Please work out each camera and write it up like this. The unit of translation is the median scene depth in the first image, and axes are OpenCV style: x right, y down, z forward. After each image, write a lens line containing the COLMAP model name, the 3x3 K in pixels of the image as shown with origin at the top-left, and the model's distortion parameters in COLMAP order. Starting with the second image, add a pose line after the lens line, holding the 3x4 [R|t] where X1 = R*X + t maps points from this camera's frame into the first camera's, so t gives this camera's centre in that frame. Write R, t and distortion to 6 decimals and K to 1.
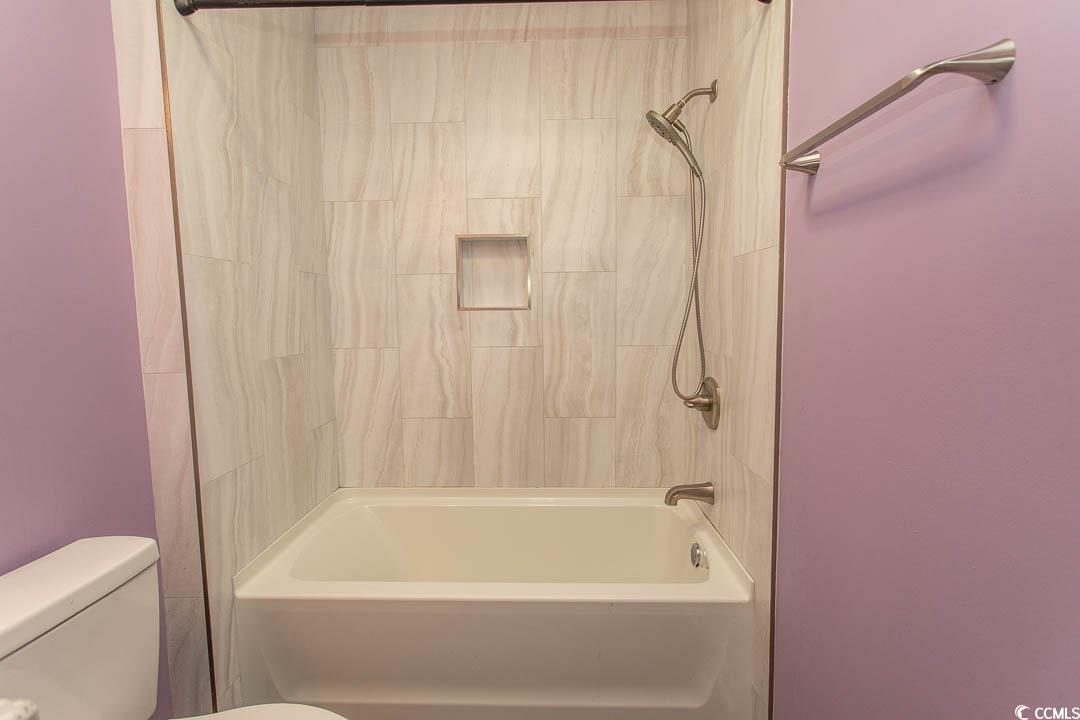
lens RADIAL K [[507.7, 0, 538.0], [0, 507.7, 357.7], [0, 0, 1]] dist [0.001484, 0.000459]
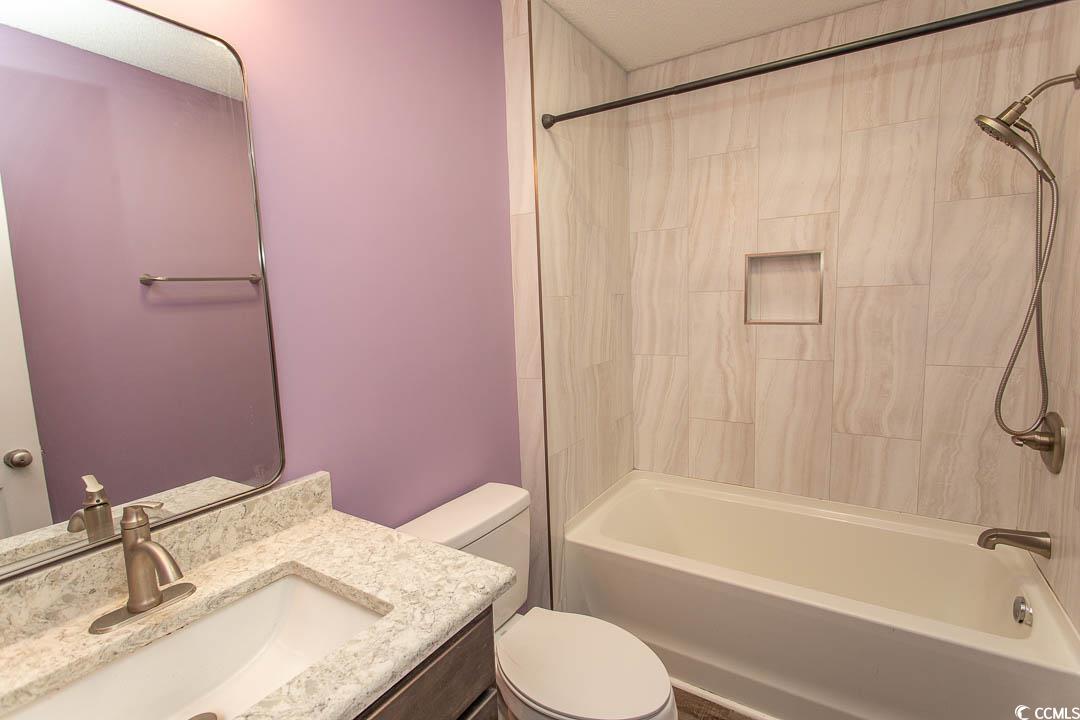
lens RADIAL K [[507.7, 0, 538.0], [0, 507.7, 357.7], [0, 0, 1]] dist [0.001484, 0.000459]
pose [[0.856918, 0.042531, -0.513695, 0.024502], [-0.021946, 0.998697, 0.046077, -0.064524], [0.514985, -0.028211, 0.856735, -0.159560]]
